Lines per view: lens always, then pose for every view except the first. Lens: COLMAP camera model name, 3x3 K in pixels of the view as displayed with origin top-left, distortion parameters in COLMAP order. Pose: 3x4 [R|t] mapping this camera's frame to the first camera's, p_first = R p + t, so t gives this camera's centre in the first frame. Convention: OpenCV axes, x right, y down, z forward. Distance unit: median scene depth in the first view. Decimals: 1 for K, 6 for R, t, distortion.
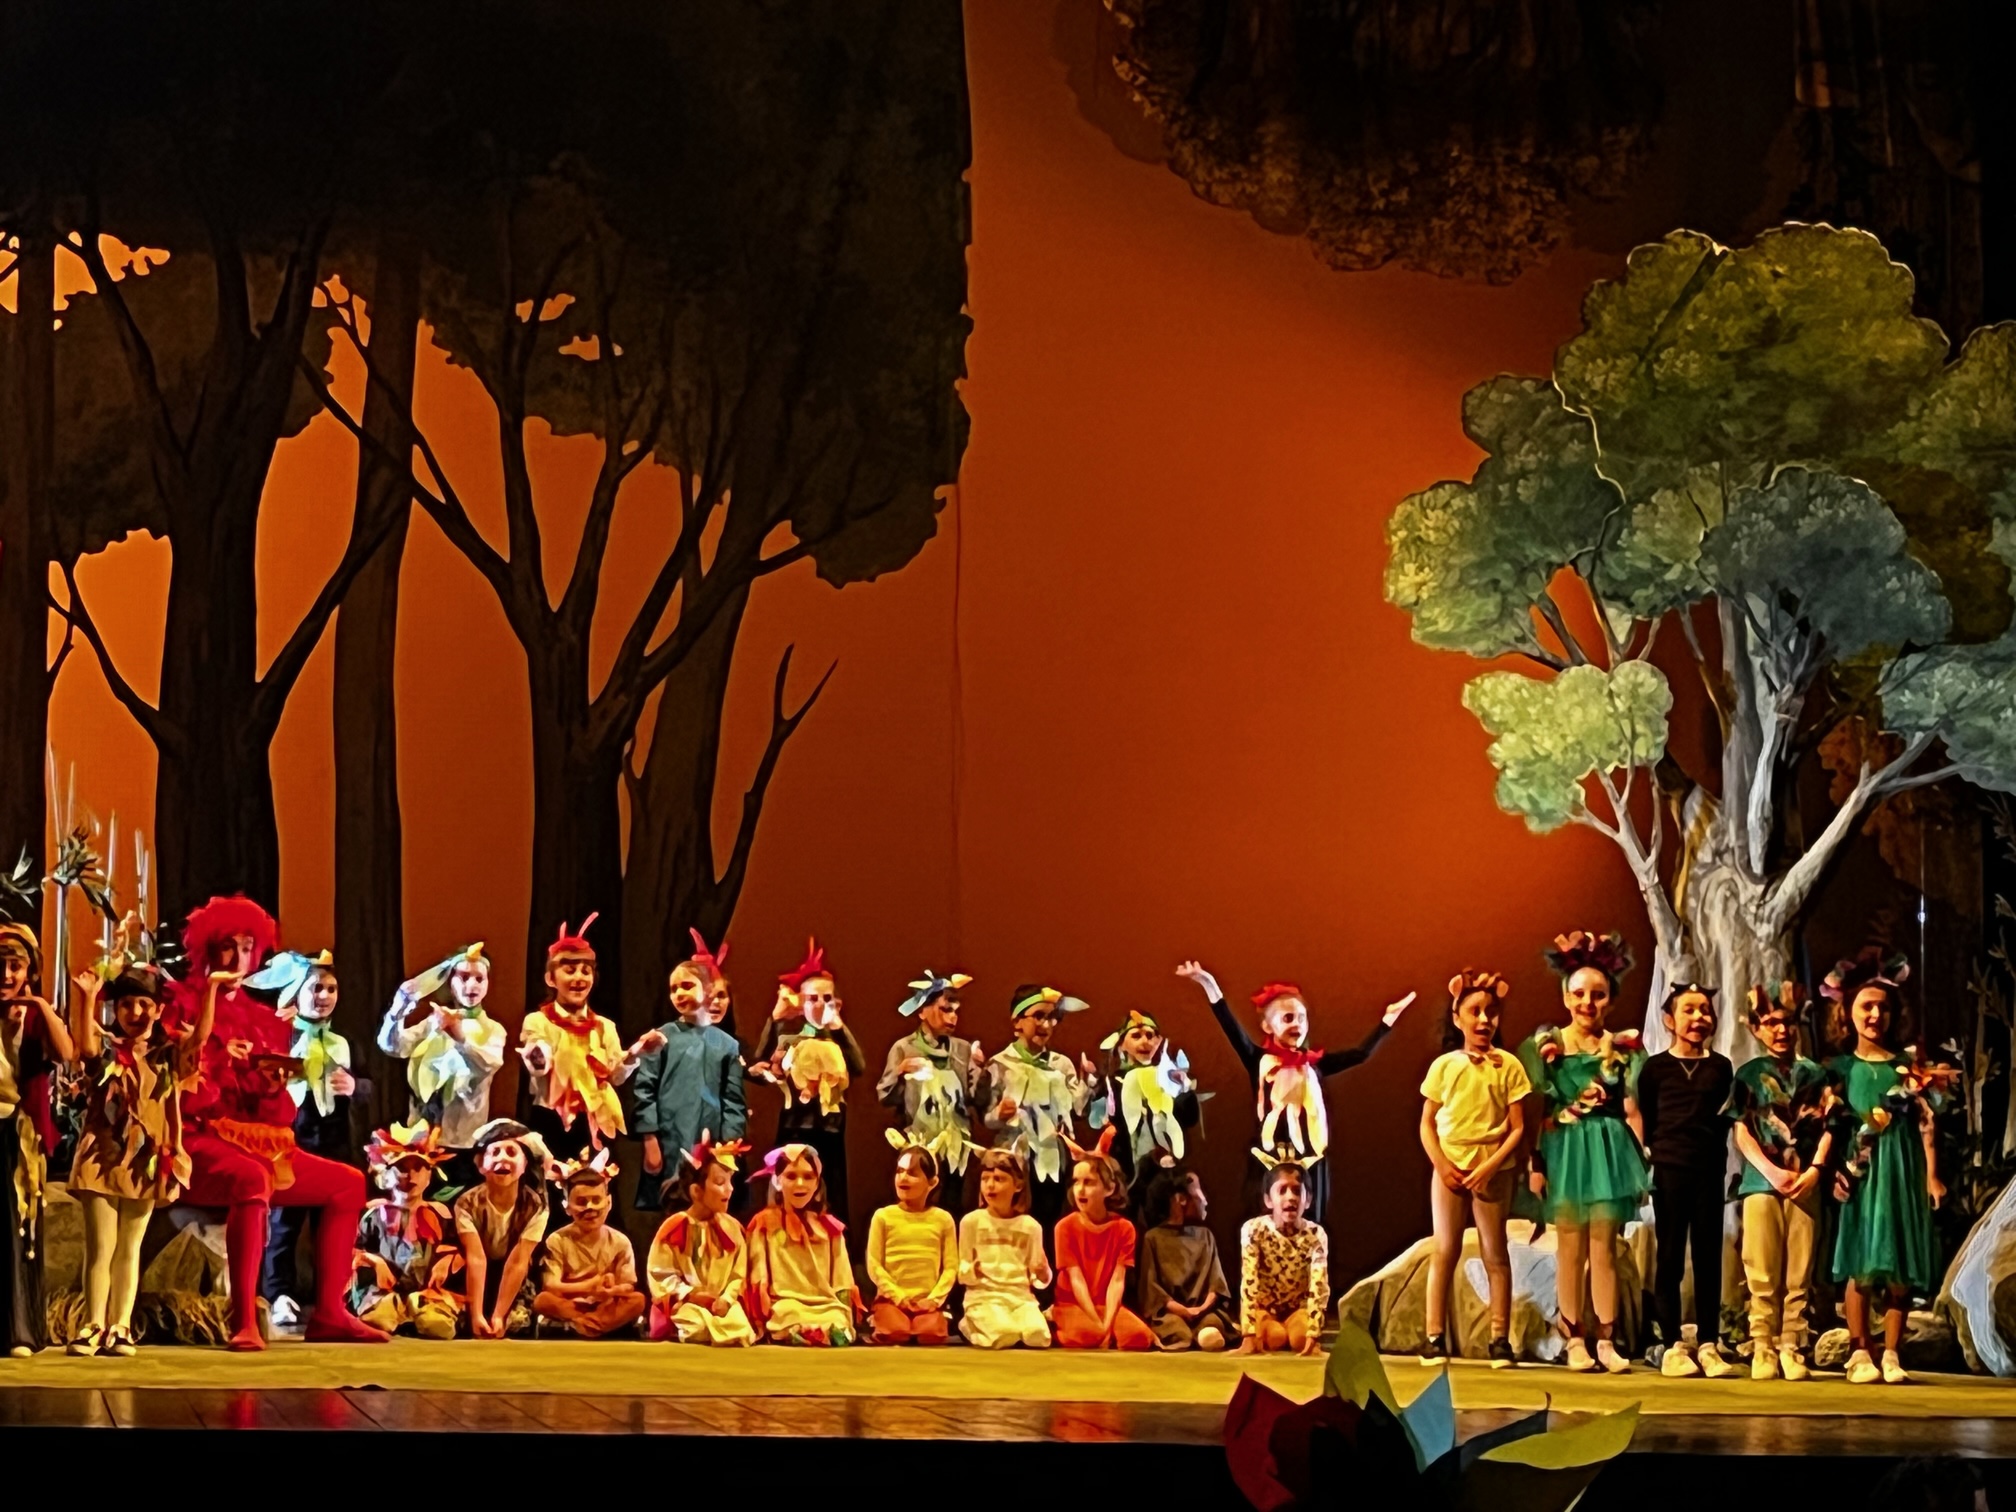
lens RADIAL K [[4778.3, 0, 998.6], [0, 4778.3, 759.3], [0, 0, 1]] dist [0.093295, 0.000000]
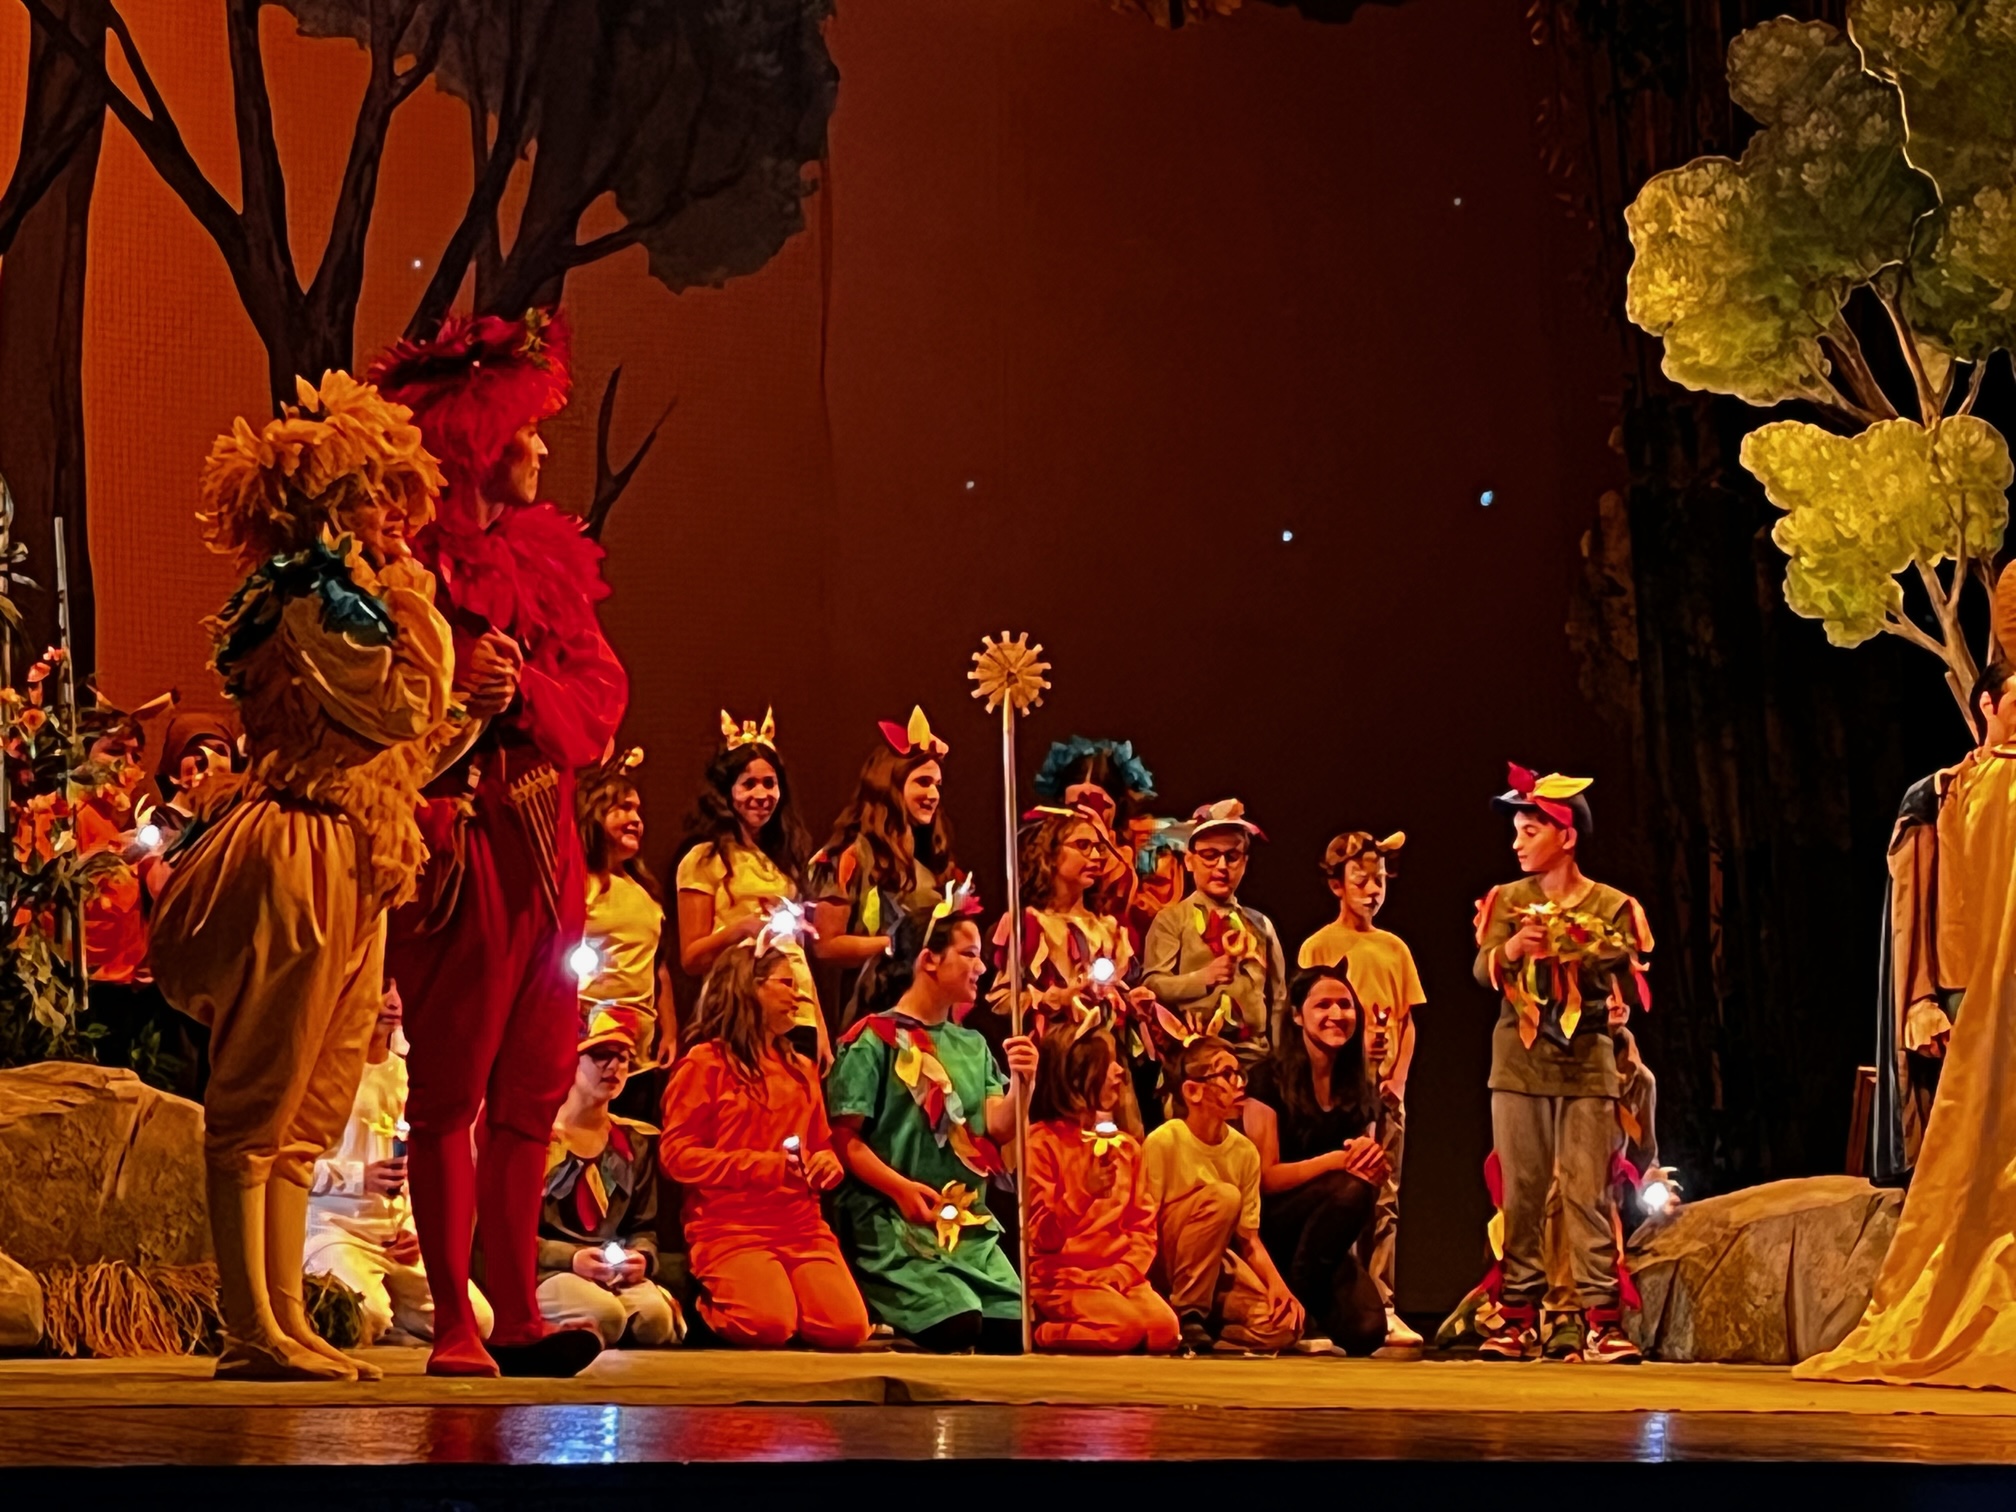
lens RADIAL K [[4778.3, 0, 1001.7], [0, 4778.3, 762.1], [0, 0, 1]] dist [0.093295, 0.000000]
pose [[0.932758, 0.032866, 0.359002, -0.264580], [-0.027073, 0.999410, -0.021155, 0.051568], [-0.359485, 0.010014, 0.933097, 0.361911]]
